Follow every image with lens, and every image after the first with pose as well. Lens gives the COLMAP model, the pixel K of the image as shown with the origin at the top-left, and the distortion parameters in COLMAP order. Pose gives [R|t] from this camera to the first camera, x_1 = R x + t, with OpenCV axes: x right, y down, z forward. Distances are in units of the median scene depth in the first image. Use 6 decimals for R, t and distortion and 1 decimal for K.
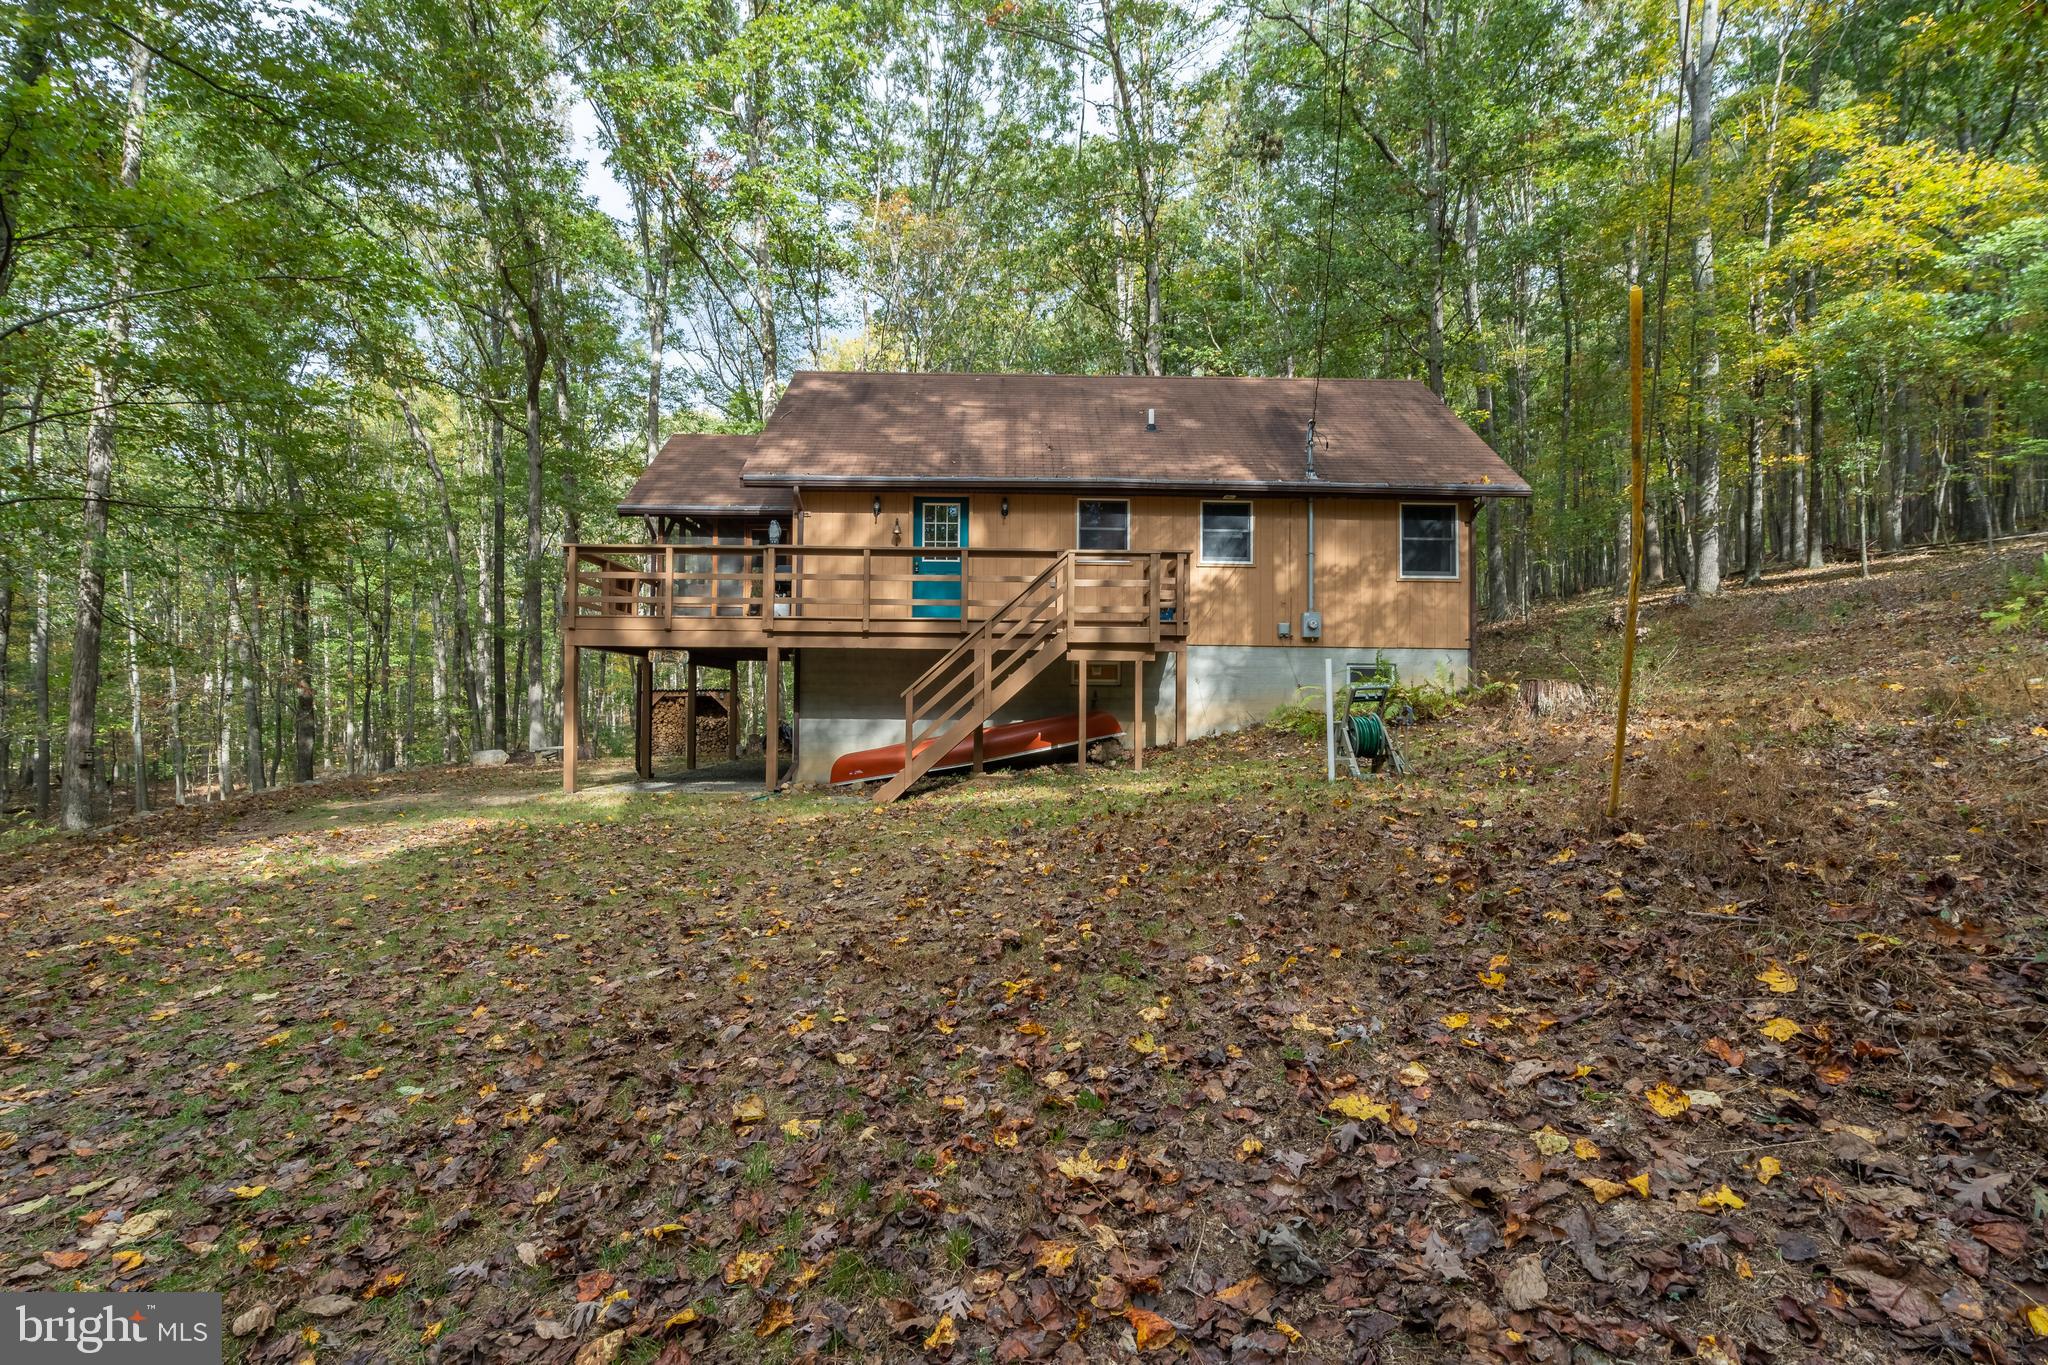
lens RADIAL K [[940.6, 0, 1021.9], [0, 940.6, 672.8], [0, 0, 1]] dist [-0.002021, 0.000873]
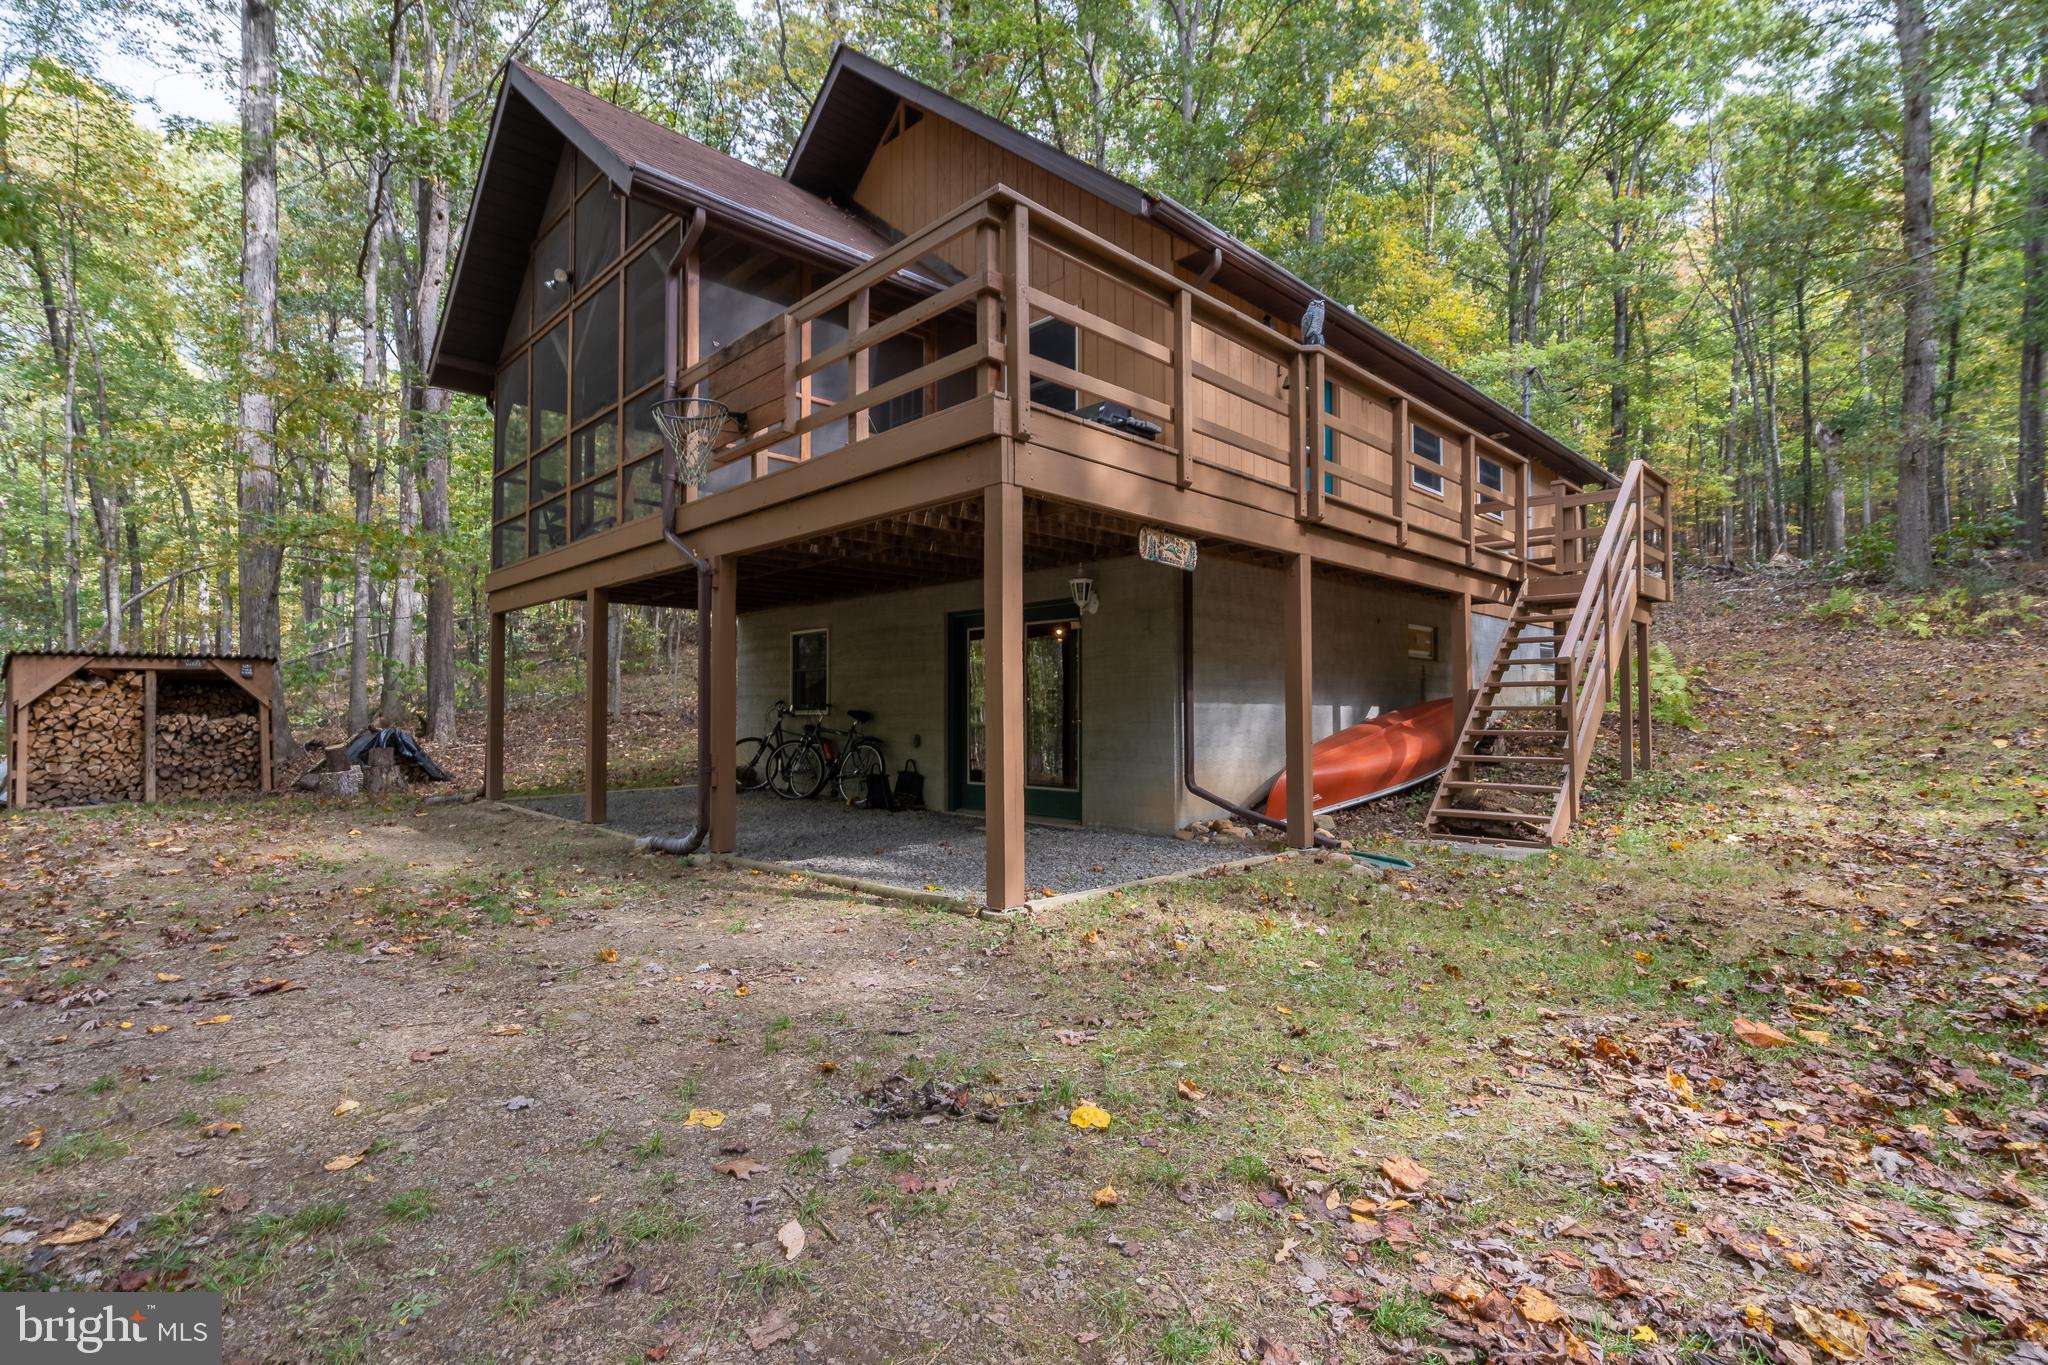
lens RADIAL K [[940.6, 0, 1020.9], [0, 940.6, 696.4], [0, 0, 1]] dist [-0.002021, 0.000873]
pose [[0.727471, 0.009543, 0.686072, -0.719862], [-0.021935, 0.999716, 0.009352, 0.047052], [-0.685788, -0.021853, 0.727473, 0.737219]]
